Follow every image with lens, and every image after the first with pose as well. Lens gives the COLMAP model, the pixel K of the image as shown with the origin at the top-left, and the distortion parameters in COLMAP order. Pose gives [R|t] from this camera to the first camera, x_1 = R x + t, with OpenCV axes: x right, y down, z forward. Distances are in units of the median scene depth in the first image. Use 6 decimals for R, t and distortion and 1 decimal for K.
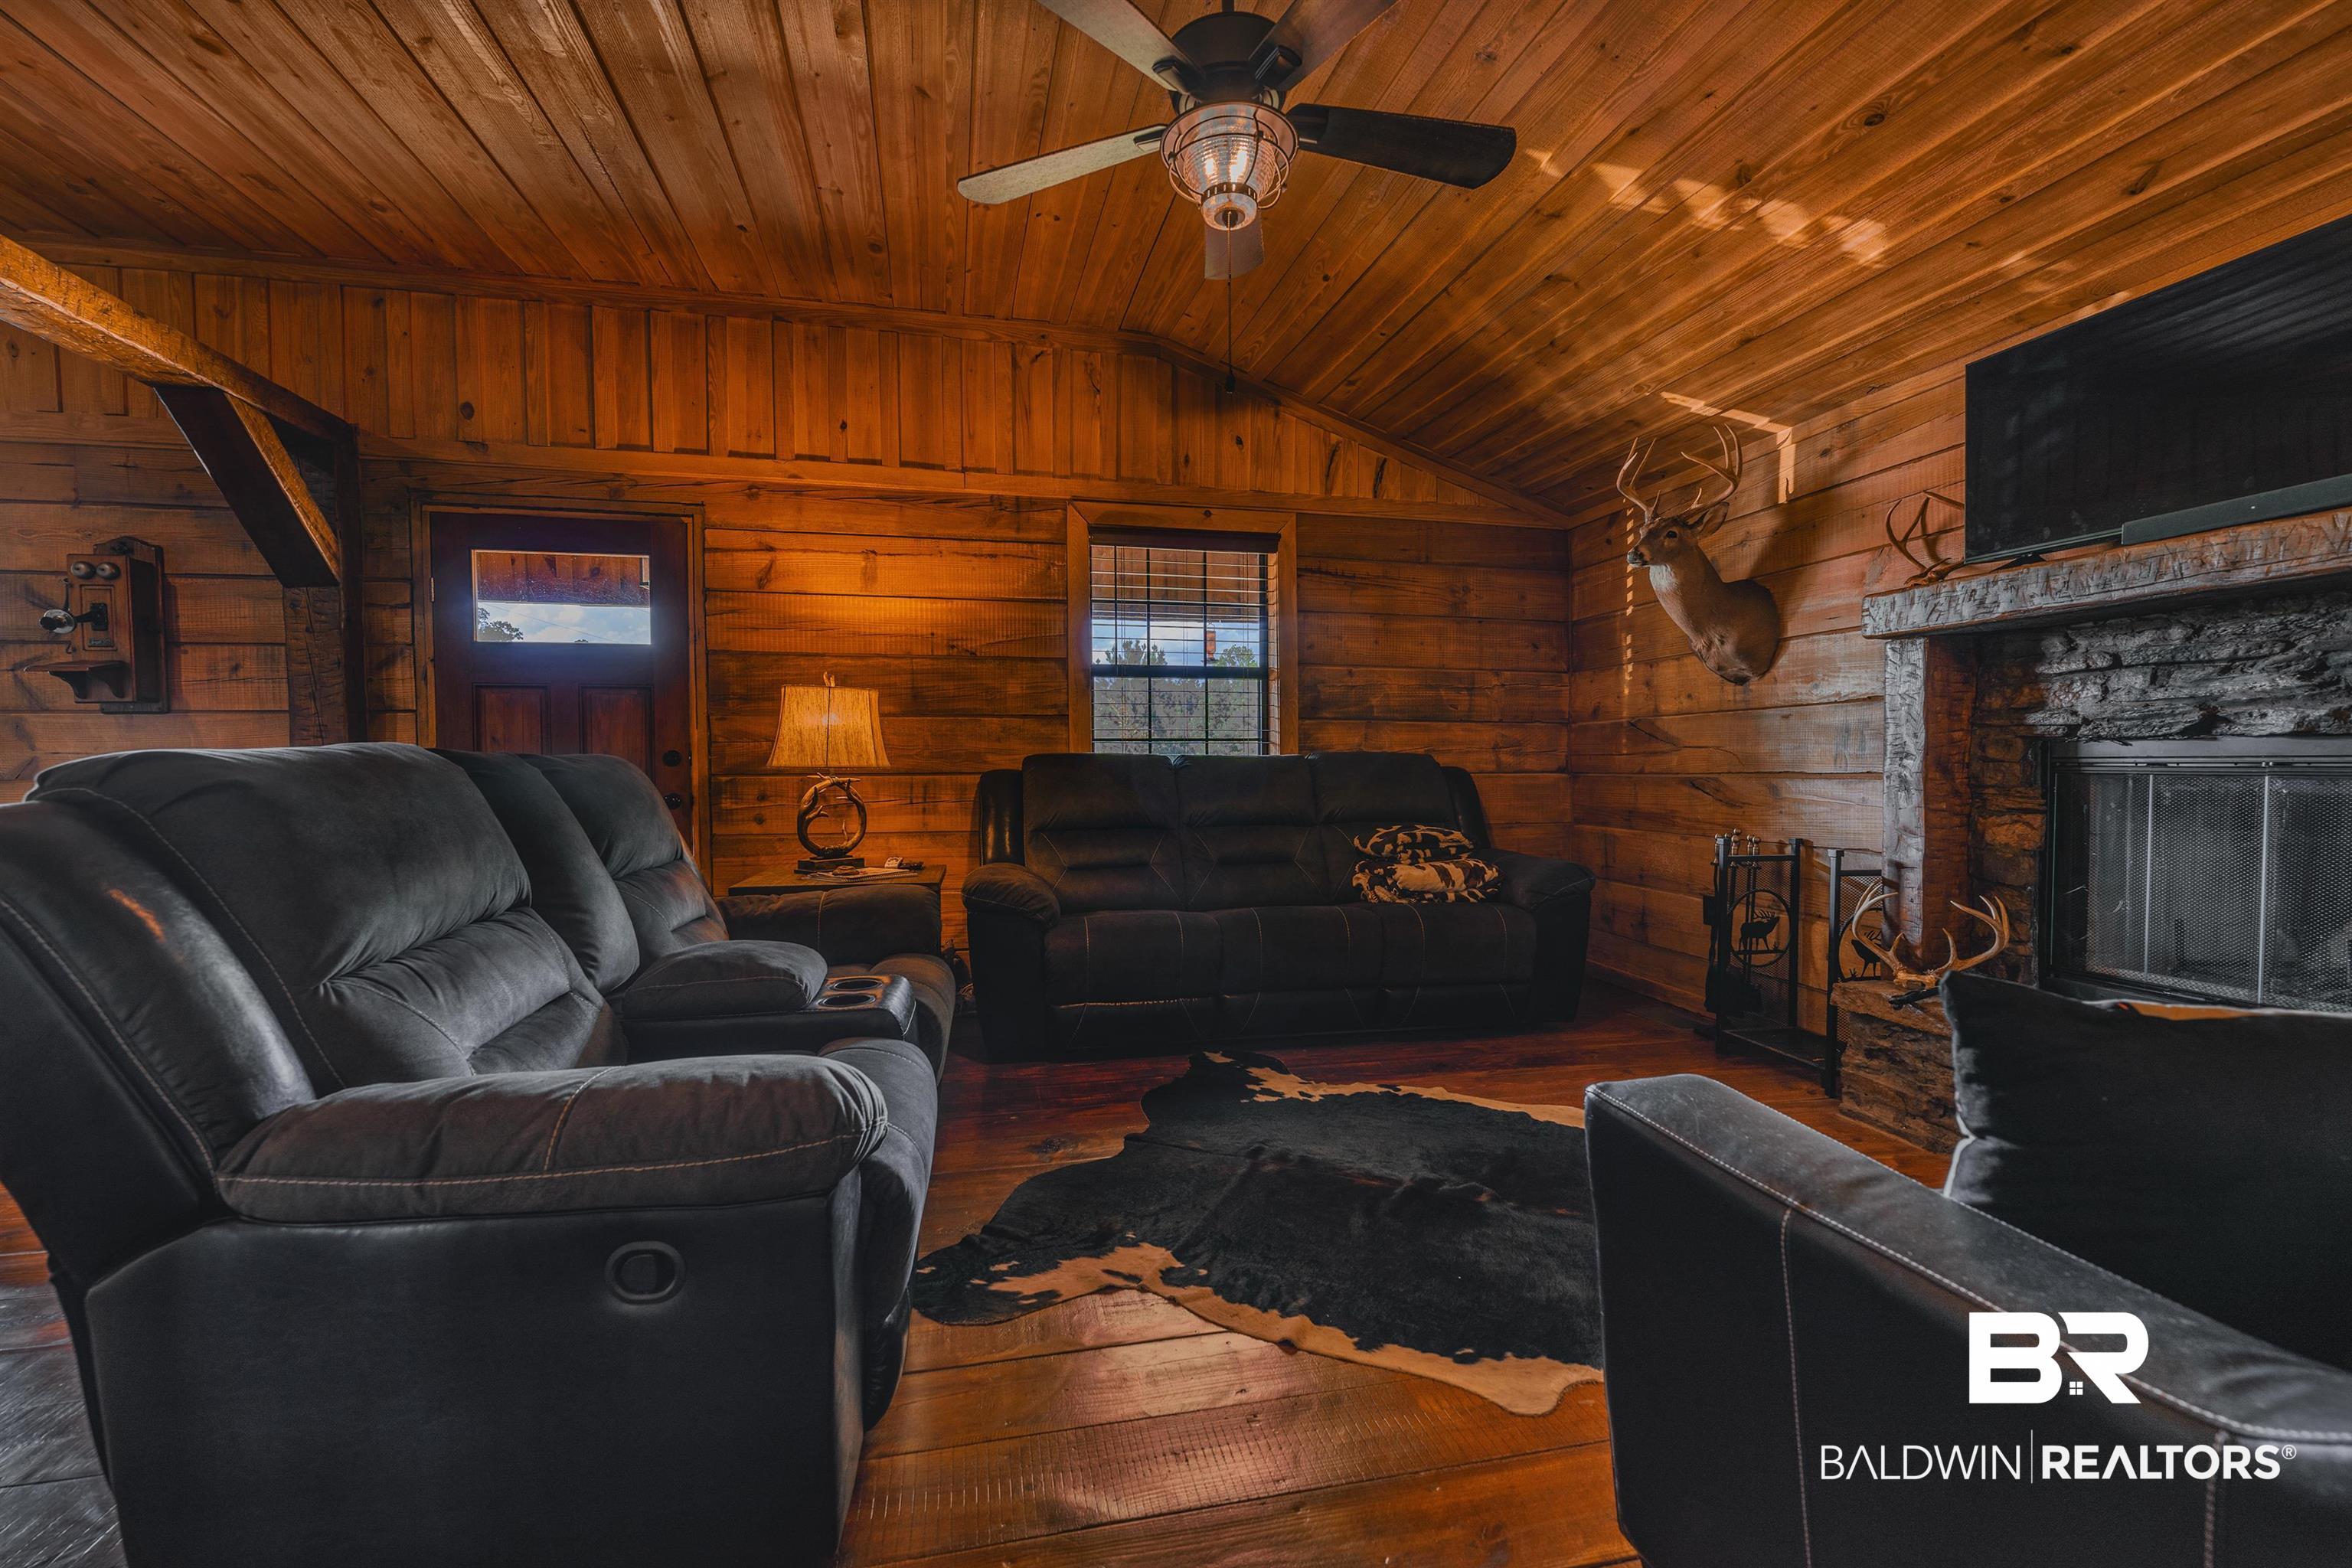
lens RADIAL K [[996.5, 0, 1169.8], [0, 996.5, 784.9], [0, 0, 1]] dist [0.000676, -0.000017]
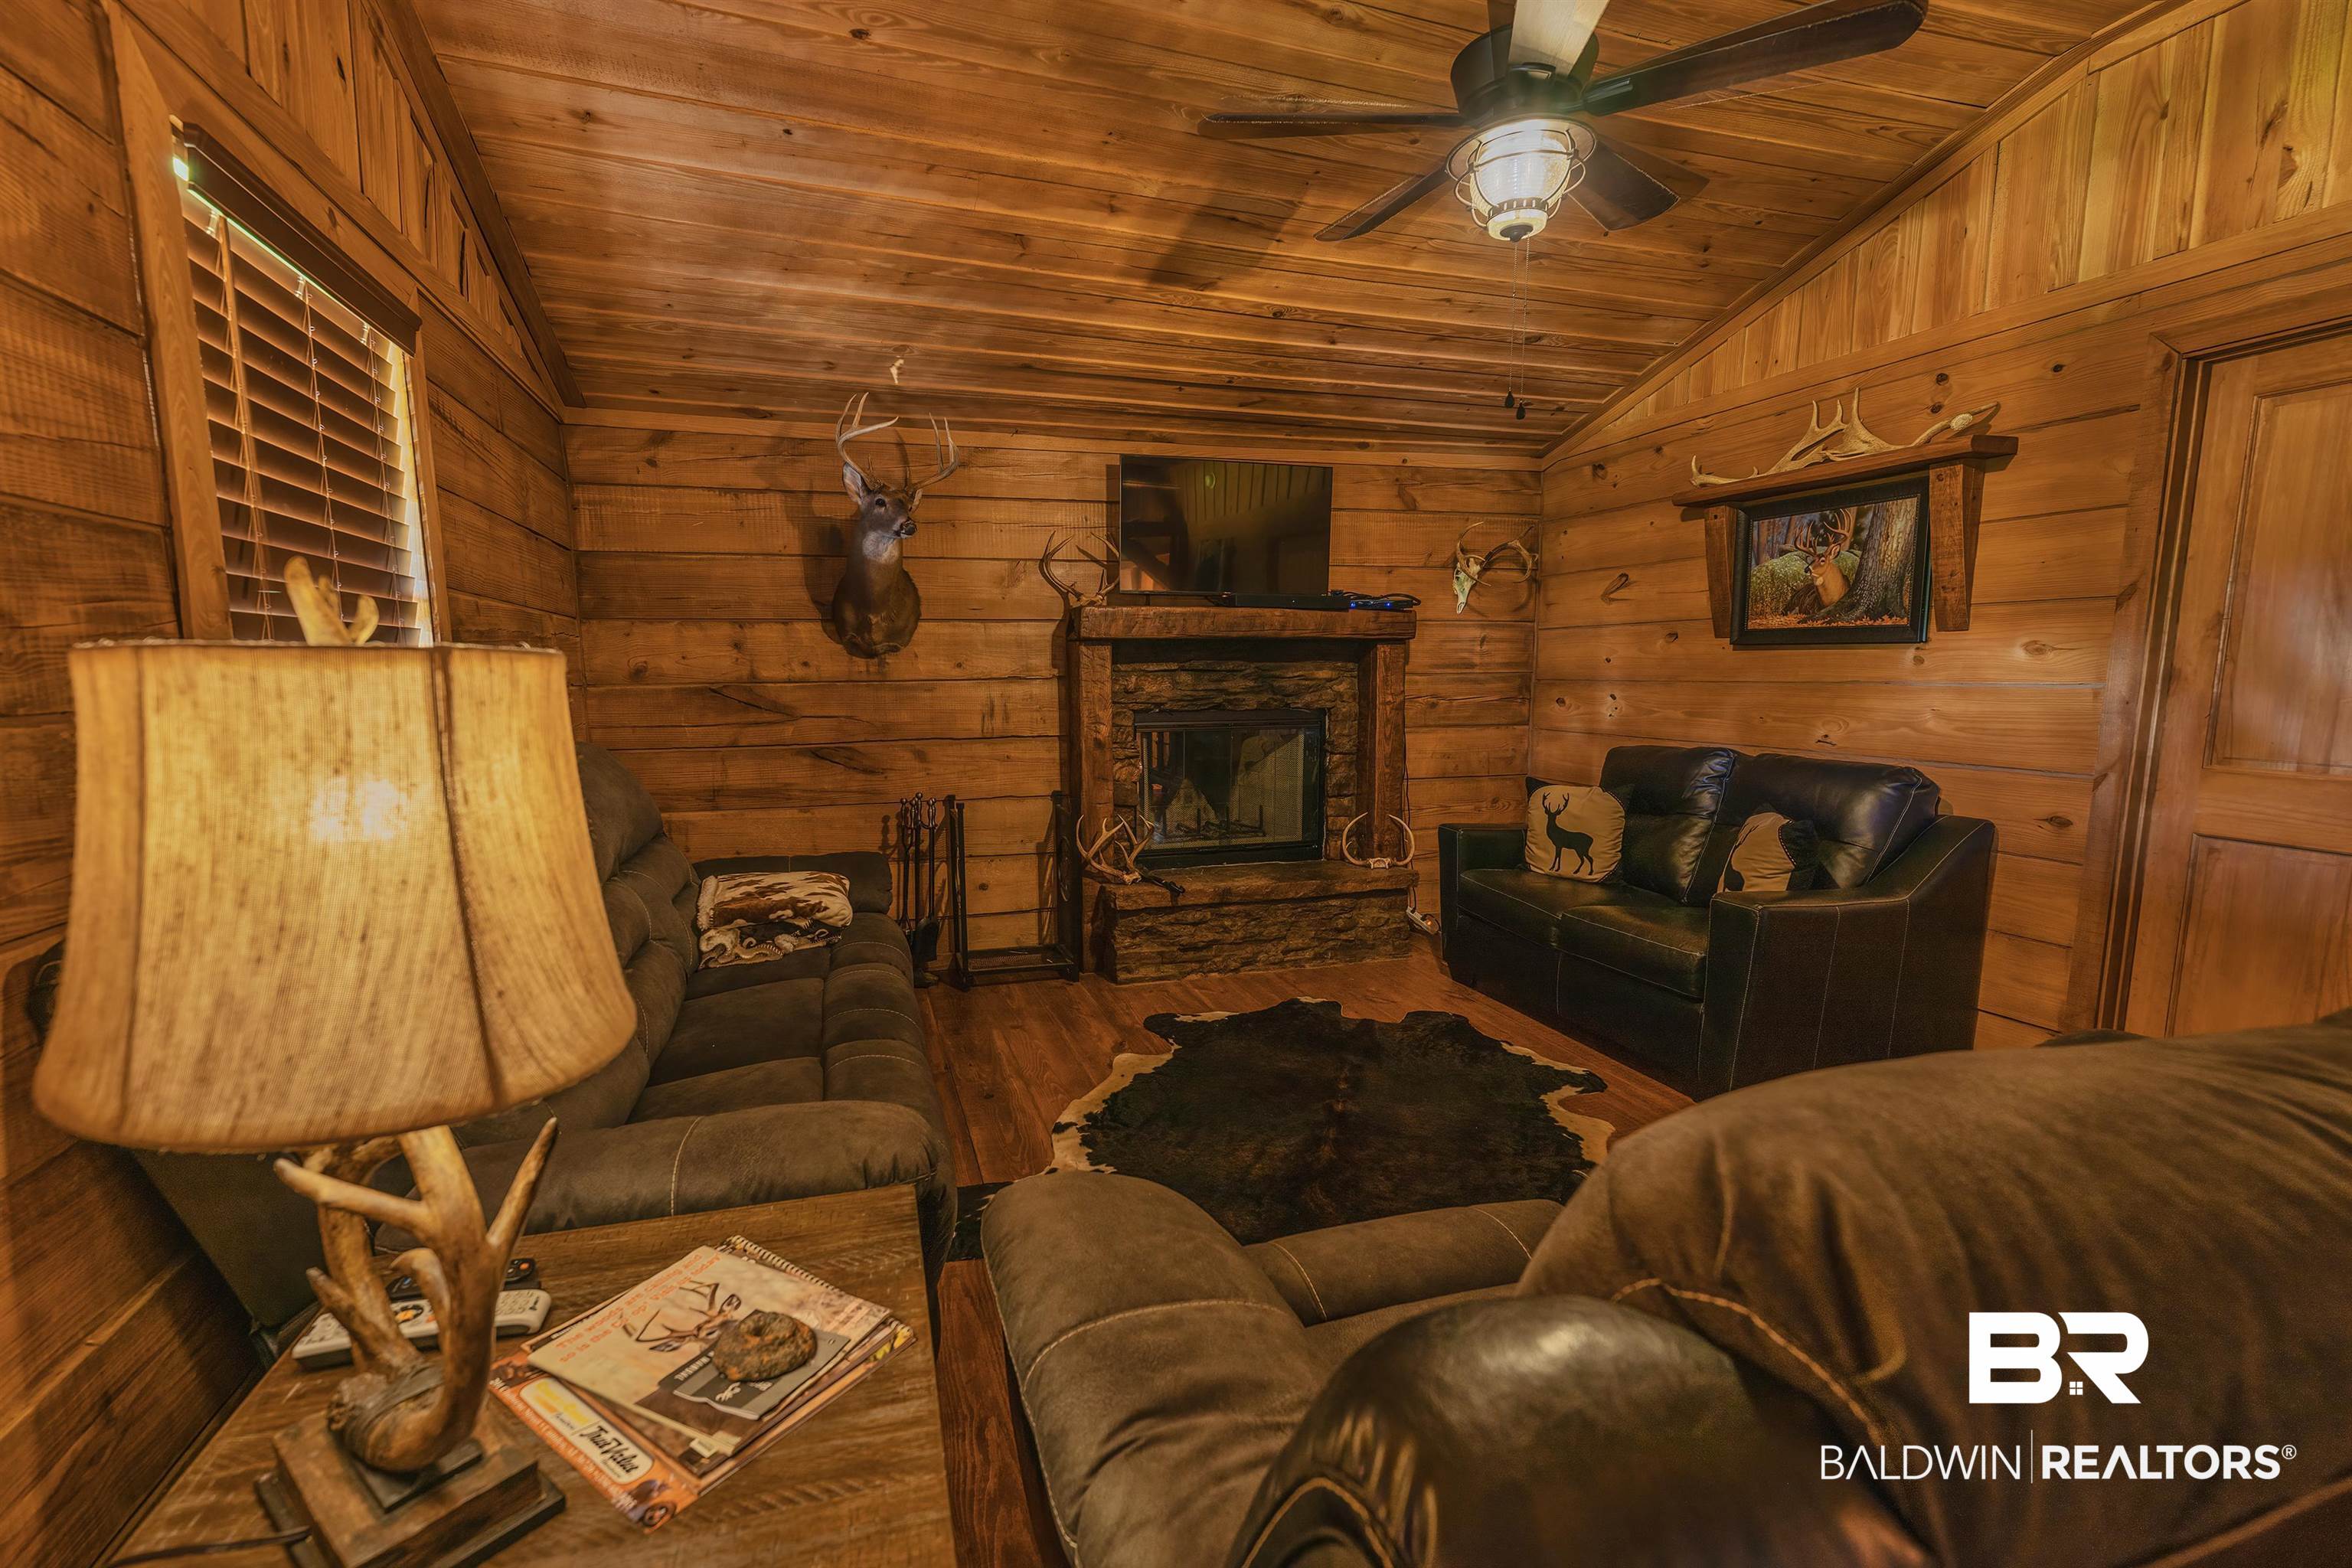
lens RADIAL K [[996.5, 0, 1165.1], [0, 996.5, 793.3], [0, 0, 1]] dist [0.000676, -0.000017]
pose [[-0.102107, -0.120443, 0.987455, -0.513652], [0.025245, 0.992010, 0.123609, -0.080592], [-0.994453, 0.037549, -0.098251, 0.804398]]
